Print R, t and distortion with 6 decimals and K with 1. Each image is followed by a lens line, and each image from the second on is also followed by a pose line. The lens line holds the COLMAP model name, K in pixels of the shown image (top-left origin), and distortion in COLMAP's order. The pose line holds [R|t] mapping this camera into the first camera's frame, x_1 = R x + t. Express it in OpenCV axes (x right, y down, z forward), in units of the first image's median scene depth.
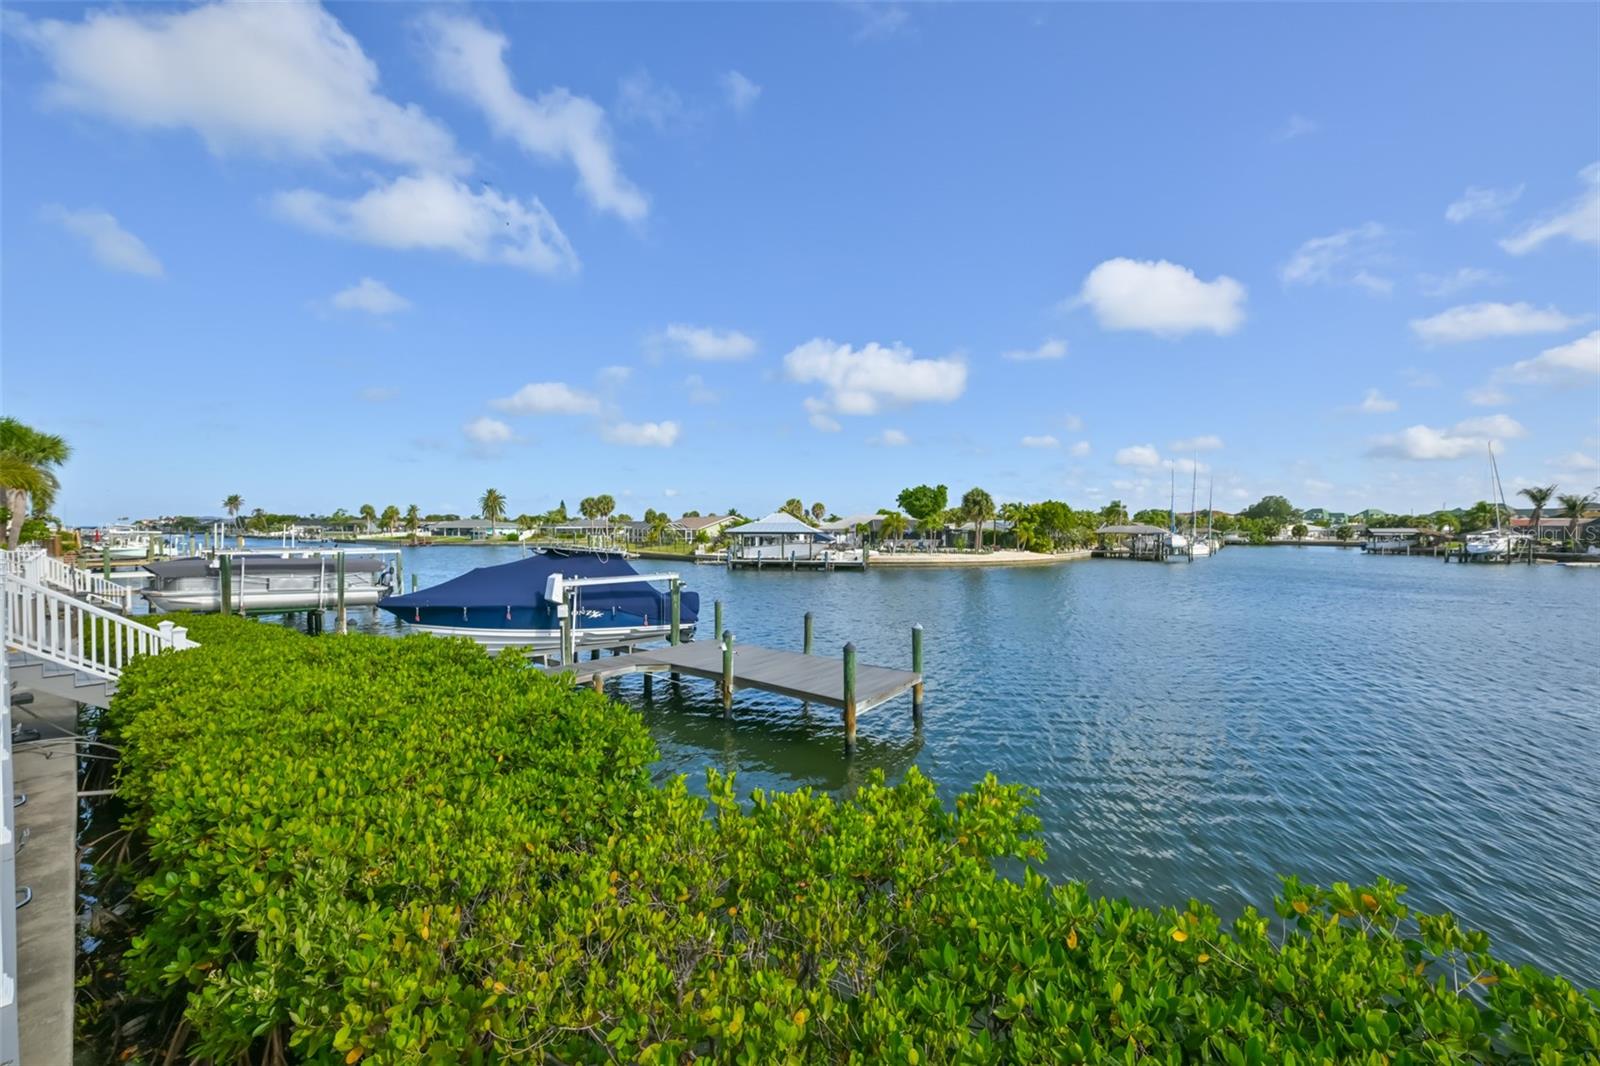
lens RADIAL K [[636.1, 0, 800.0], [0, 636.1, 533.0], [0, 0, 1]] dist [0.001557, 0.000225]
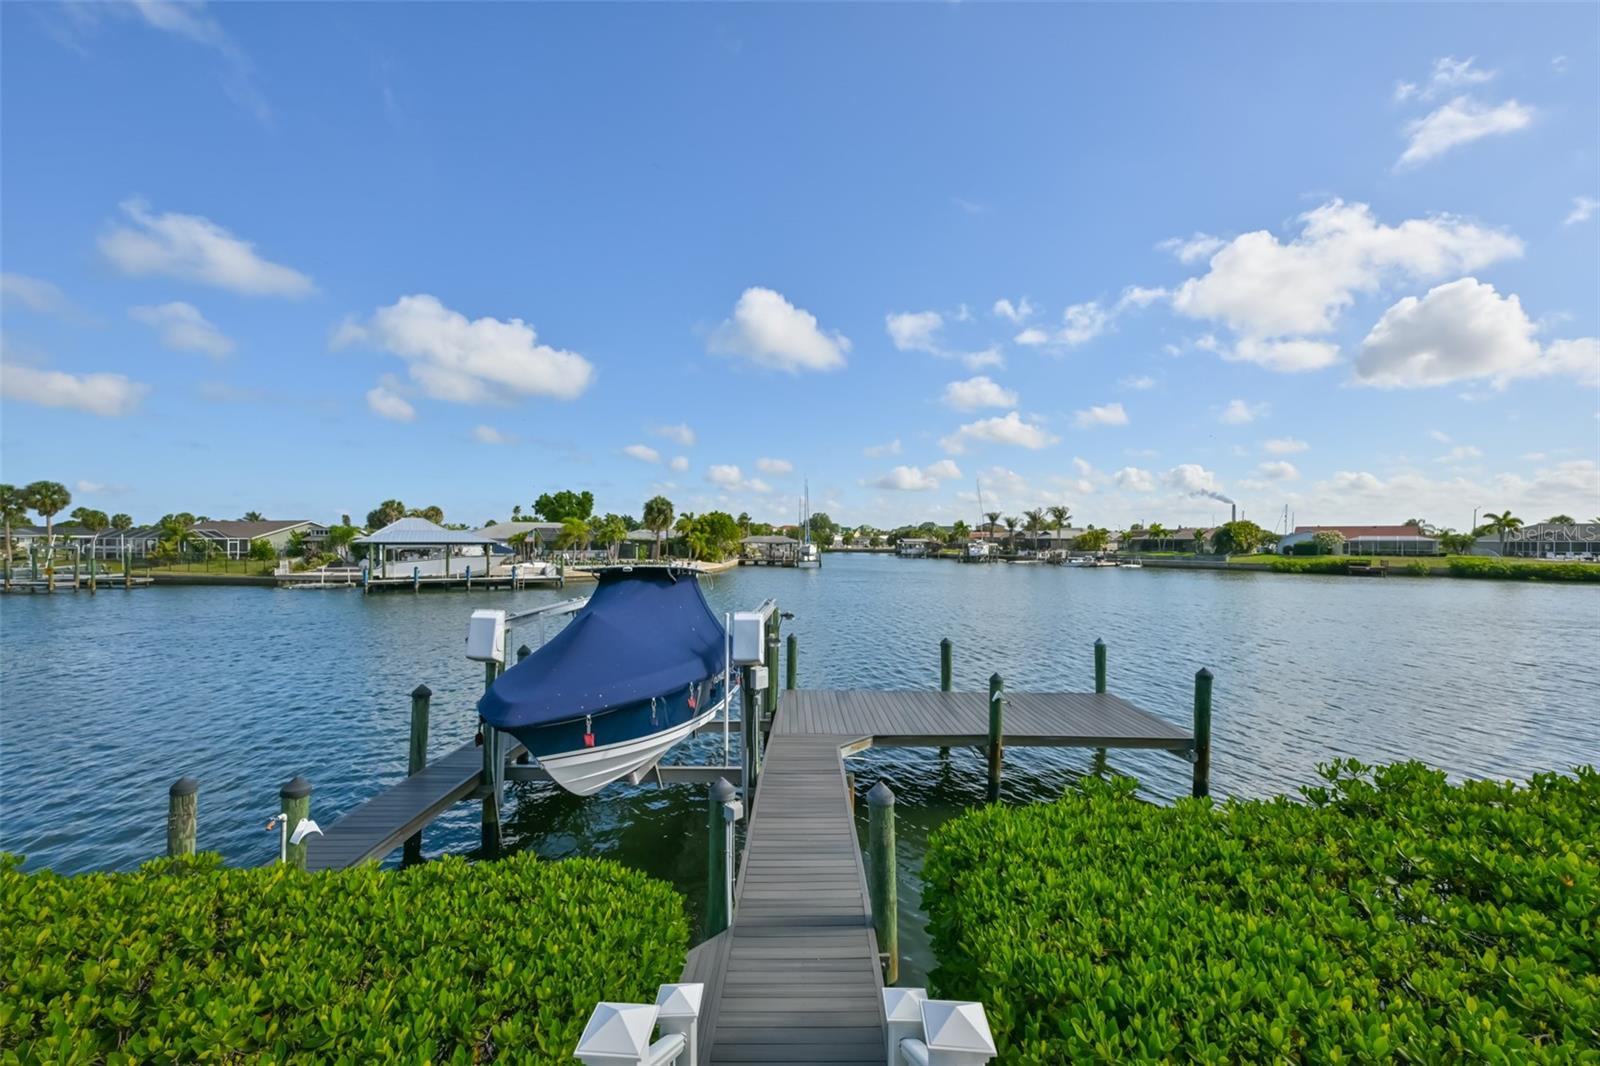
lens RADIAL K [[636.1, 0, 800.0], [0, 636.1, 533.0], [0, 0, 1]] dist [0.001557, 0.000225]
pose [[0.780233, 0.007095, 0.625449, -0.151067], [0.002681, 0.999889, -0.014687, -0.000364], [-0.625484, 0.013136, 0.780127, 0.110699]]
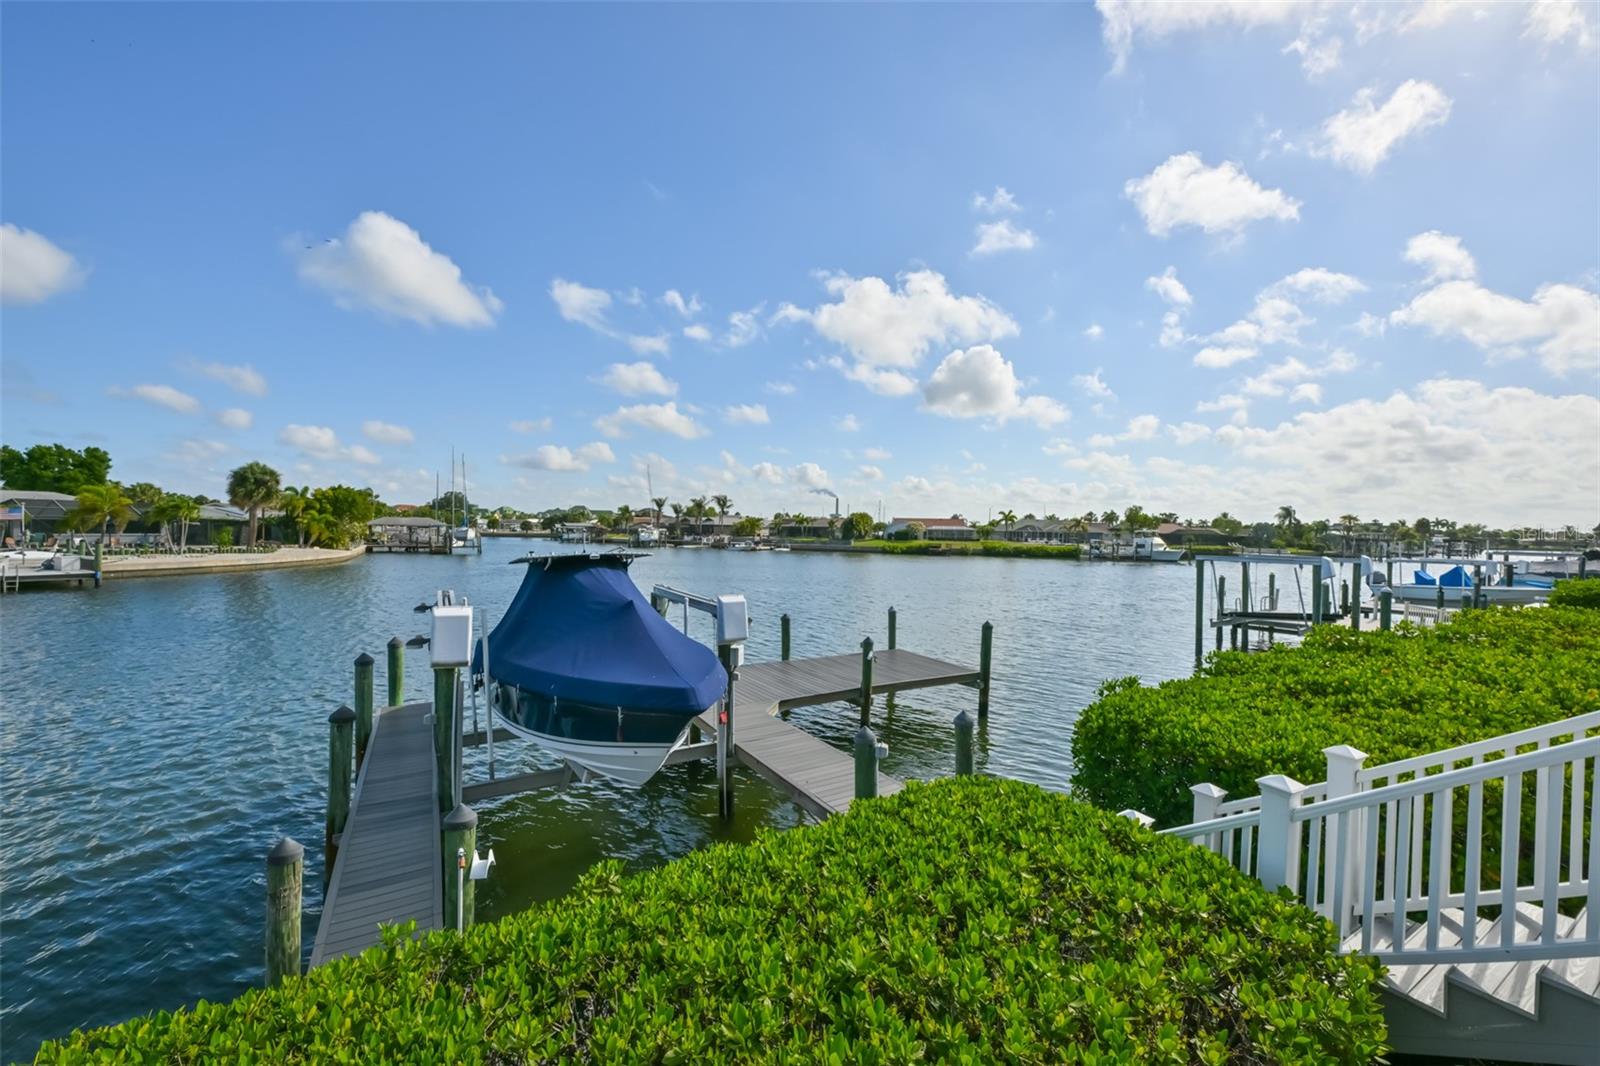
lens RADIAL K [[638.0, 0, 807.9], [0, 638.0, 538.9], [0, 0, 1]] dist [0.001235, -0.000181]
pose [[0.326635, -0.012881, 0.945063, -0.199077], [-0.008411, 0.999828, 0.016535, -0.000502], [-0.945113, -0.013350, 0.326470, 0.156167]]
